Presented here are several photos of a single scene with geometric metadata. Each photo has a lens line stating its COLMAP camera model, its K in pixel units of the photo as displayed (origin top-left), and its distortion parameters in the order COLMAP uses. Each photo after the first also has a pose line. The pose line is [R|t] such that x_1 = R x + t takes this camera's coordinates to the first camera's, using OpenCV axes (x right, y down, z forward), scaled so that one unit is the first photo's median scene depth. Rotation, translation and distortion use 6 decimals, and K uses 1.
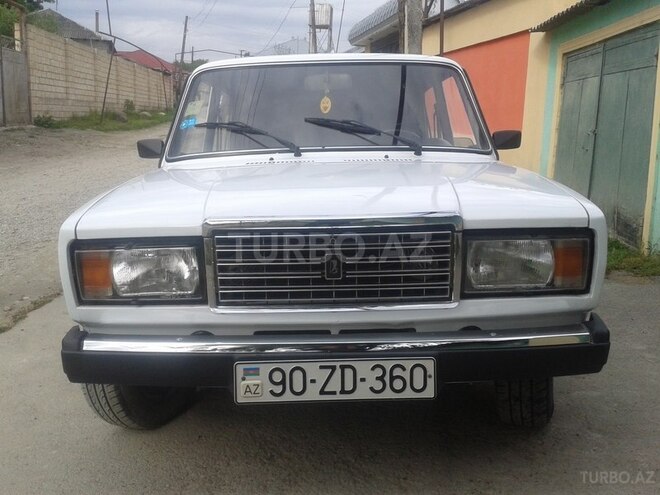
lens RADIAL K [[624.8, 0, 330.0], [0, 624.8, 247.5], [0, 0, 1]] dist [0.148788, -0.281617]
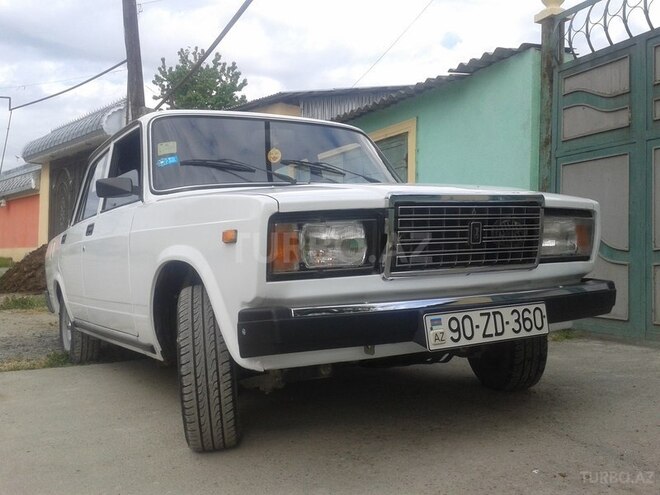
lens RADIAL K [[624.8, 0, 330.0], [0, 624.8, 247.5], [0, 0, 1]] dist [0.148788, -0.281617]
pose [[0.865683, -0.014554, 0.500381, -0.816825], [0.113512, 0.979247, -0.167899, 0.220792], [-0.487553, 0.202147, 0.849370, 0.081973]]
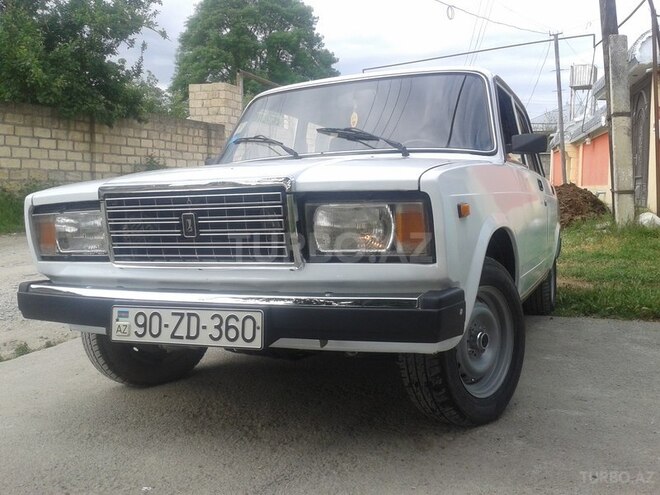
lens RADIAL K [[668.1, 0, 328.5], [0, 668.1, 264.9], [0, 0, 1]] dist [0.139086, -0.376164]
pose [[0.913840, 0.025685, -0.405260, 0.683363], [-0.063969, 0.994642, -0.081209, 0.172596], [0.401003, 0.100136, 0.910587, 0.004710]]
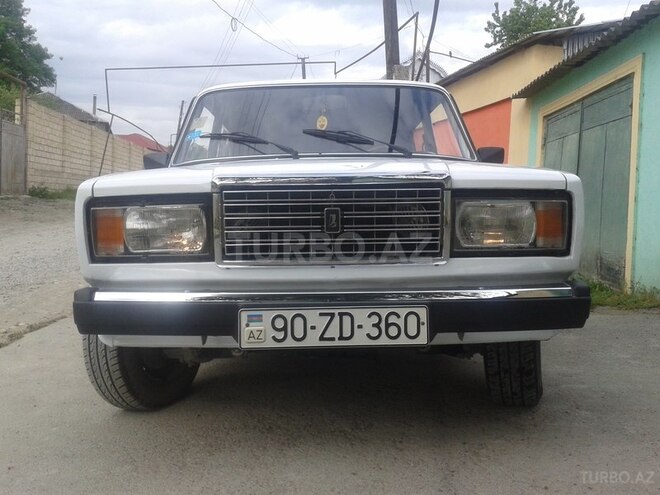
lens RADIAL K [[624.8, 0, 330.0], [0, 624.8, 247.5], [0, 0, 1]] dist [0.148788, -0.281617]
pose [[0.999869, 0.004386, 0.015575, -0.014481], [-0.002483, 0.992753, -0.120145, 0.193185], [-0.015989, 0.120091, 0.992634, -0.060469]]
